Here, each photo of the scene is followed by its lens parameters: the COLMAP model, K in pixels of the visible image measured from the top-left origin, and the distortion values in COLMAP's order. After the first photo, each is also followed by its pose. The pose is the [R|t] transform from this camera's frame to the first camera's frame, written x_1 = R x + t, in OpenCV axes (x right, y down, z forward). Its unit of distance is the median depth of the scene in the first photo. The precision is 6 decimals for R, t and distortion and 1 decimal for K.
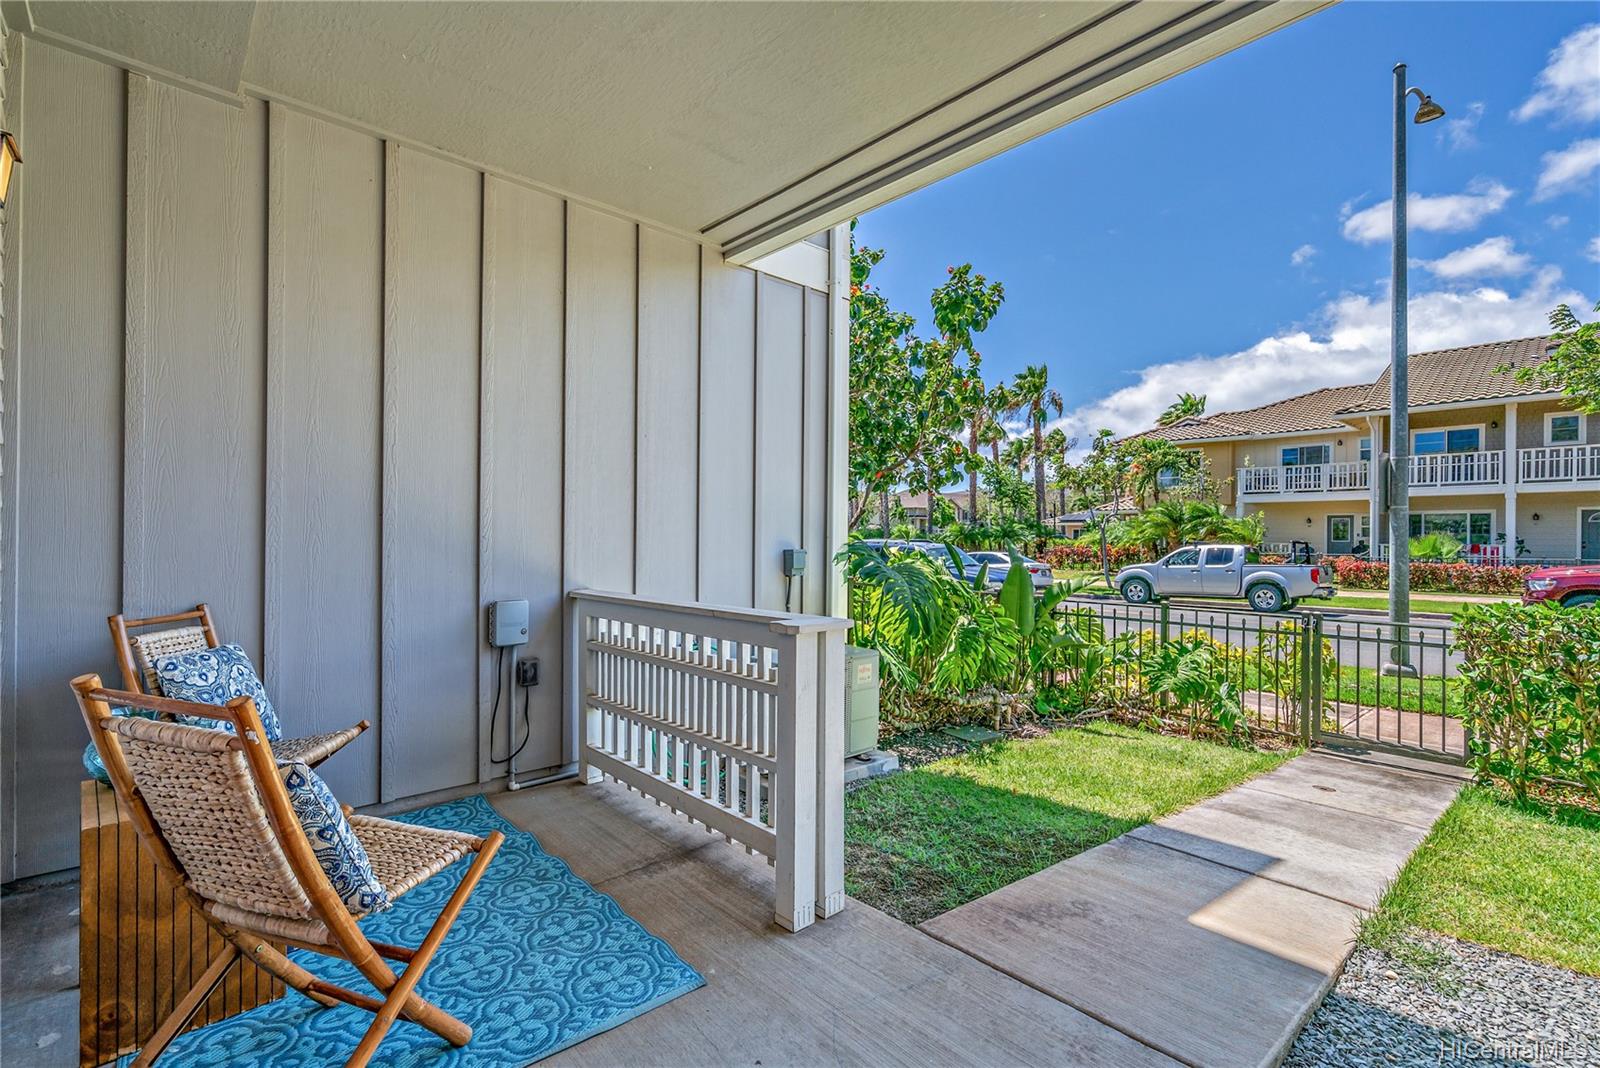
lens RADIAL K [[712.1, 0, 794.0], [0, 712.1, 533.5], [0, 0, 1]] dist [0.030073, 0.000114]
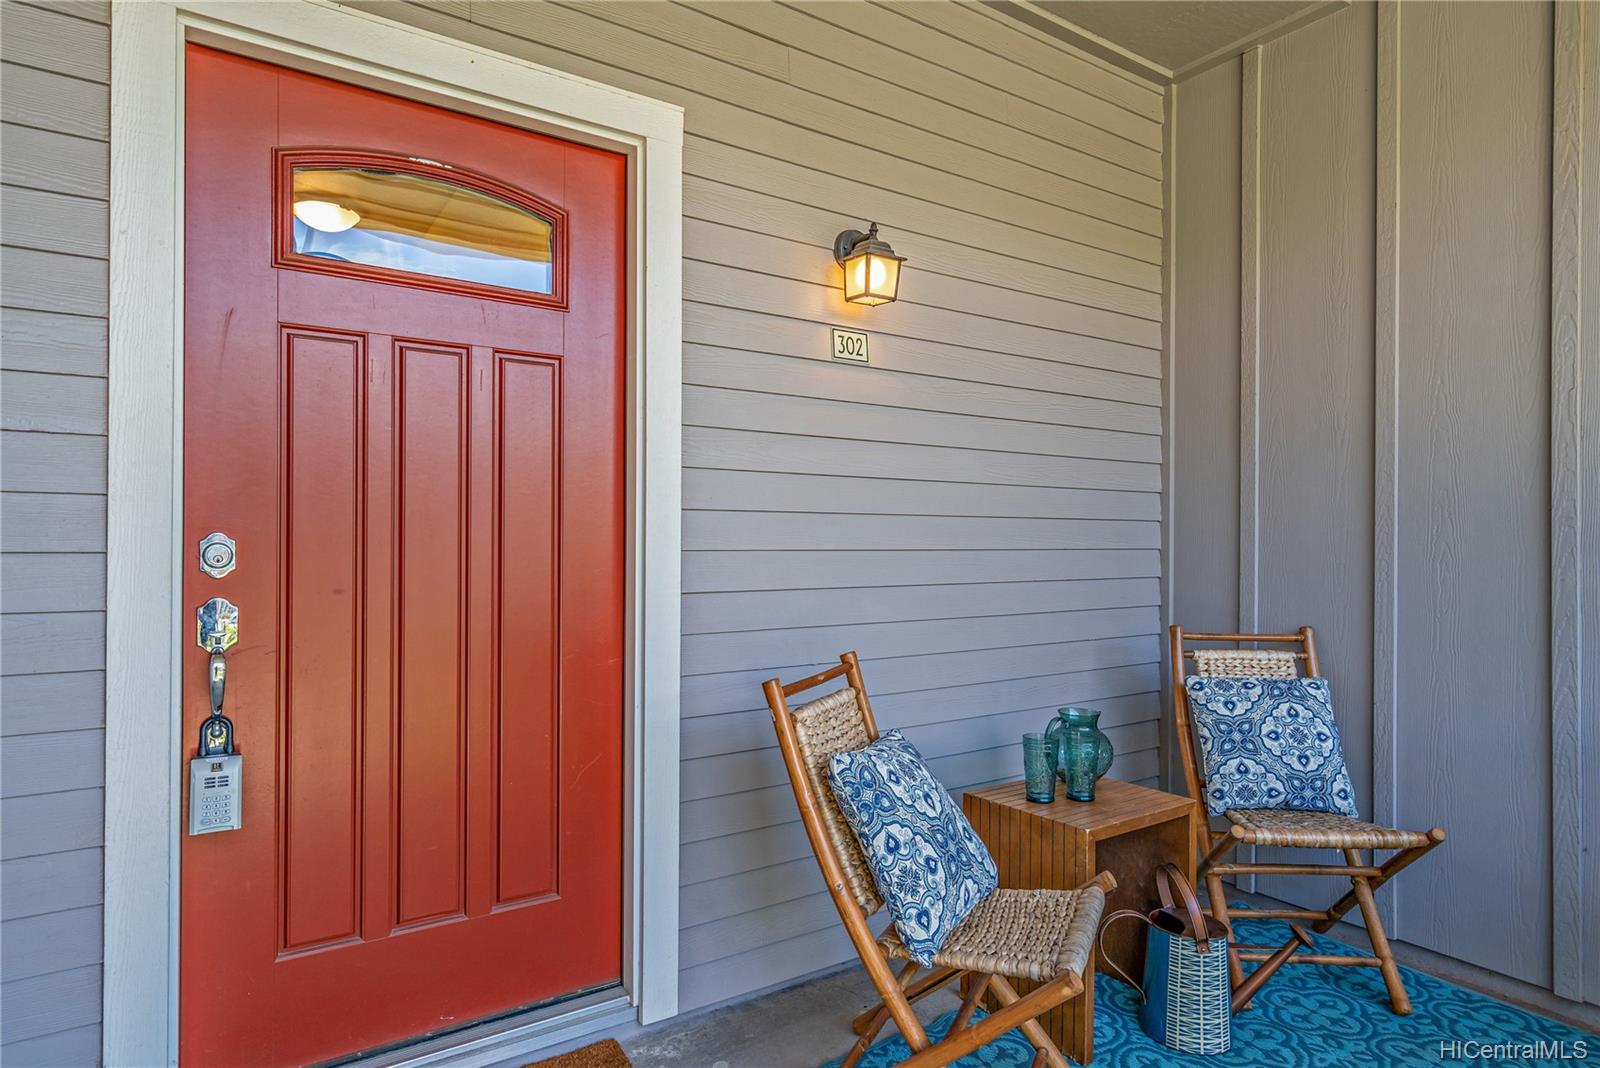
lens RADIAL K [[929.9, 0, 841.2], [0, 929.9, 539.2], [0, 0, 1]] dist [0.006088, 0.001154]
pose [[-0.127463, -0.007075, -0.991818, 0.318527], [-0.001101, 0.999975, -0.006992, 0.004118], [0.991843, 0.000201, -0.127467, 0.596899]]
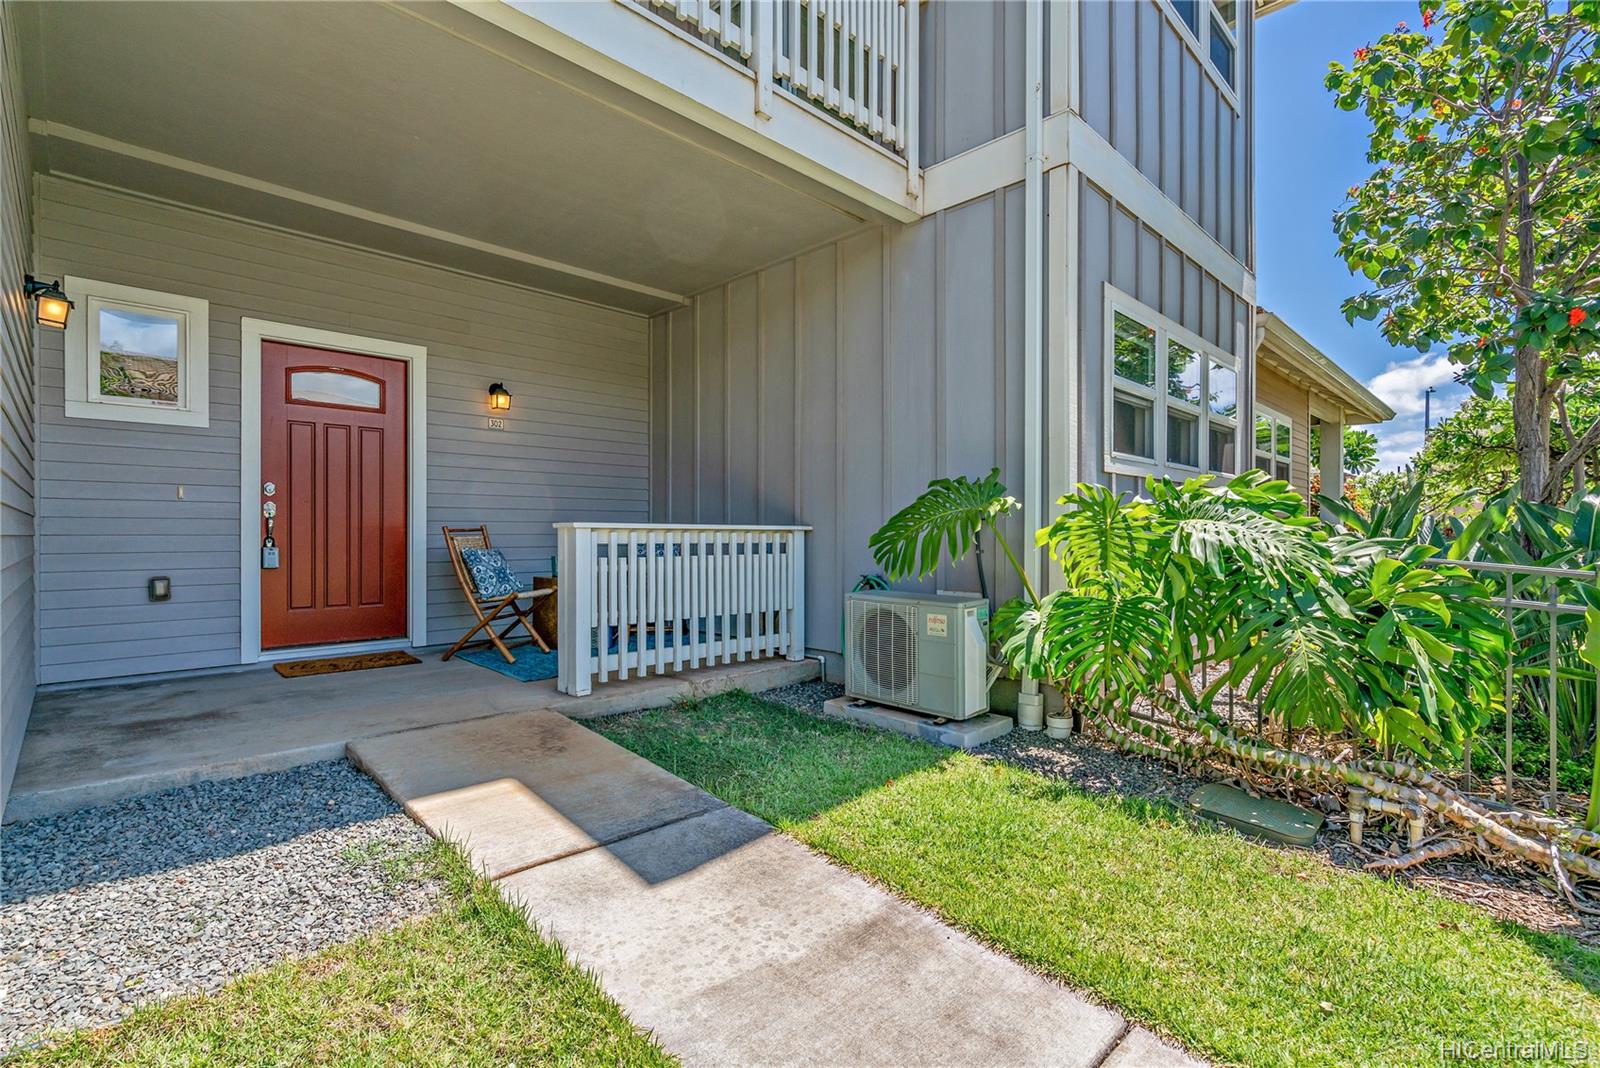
lens RADIAL K [[727.7, 0, 800.0], [0, 727.7, 534.0], [0, 0, 1]] dist [-0.003082, 0.000158]
pose [[0.031934, -0.011858, -0.999420, 1.649847], [0.008230, 0.999899, -0.011600, 0.168139], [0.999456, -0.007855, 0.032029, 1.377898]]
